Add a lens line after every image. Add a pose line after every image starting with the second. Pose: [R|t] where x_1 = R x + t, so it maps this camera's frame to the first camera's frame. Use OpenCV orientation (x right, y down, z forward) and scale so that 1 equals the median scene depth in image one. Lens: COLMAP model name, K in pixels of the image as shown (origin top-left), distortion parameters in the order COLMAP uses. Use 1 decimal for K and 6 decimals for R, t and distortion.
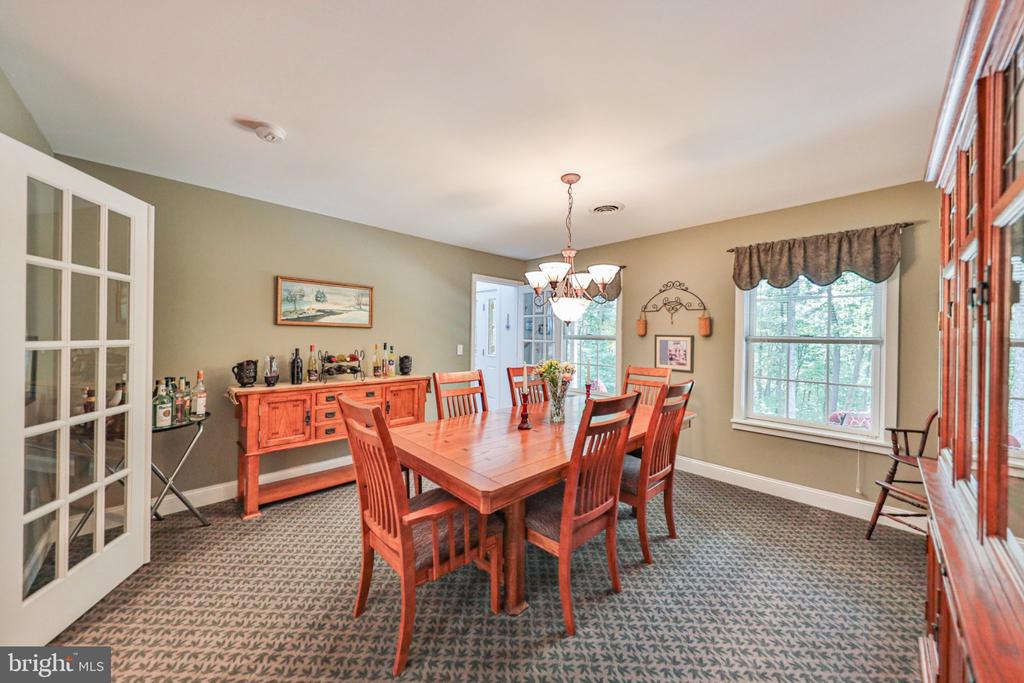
lens RADIAL K [[353.6, 0, 509.2], [0, 353.6, 334.4], [0, 0, 1]] dist [0.000325, -0.000033]
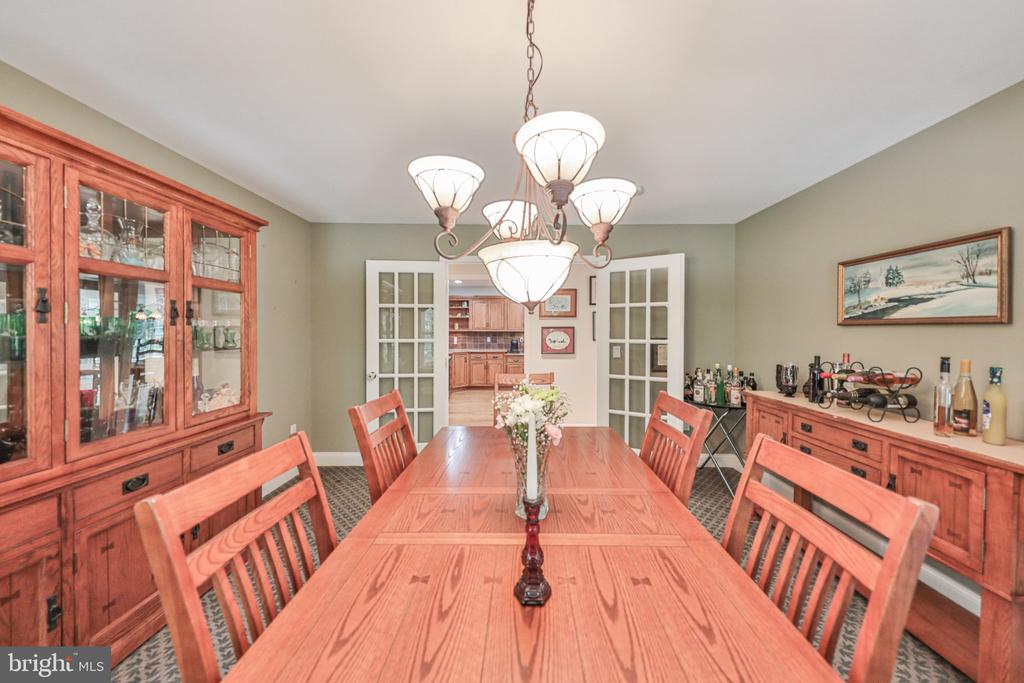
lens RADIAL K [[353.6, 0, 512.0], [0, 353.6, 338.1], [0, 0, 1]] dist [0.000325, -0.000033]
pose [[-0.702998, -0.003959, -0.711181, 0.375246], [-0.009713, 0.999945, 0.004034, 0.003619], [0.711126, 0.009743, -0.702997, 0.973702]]
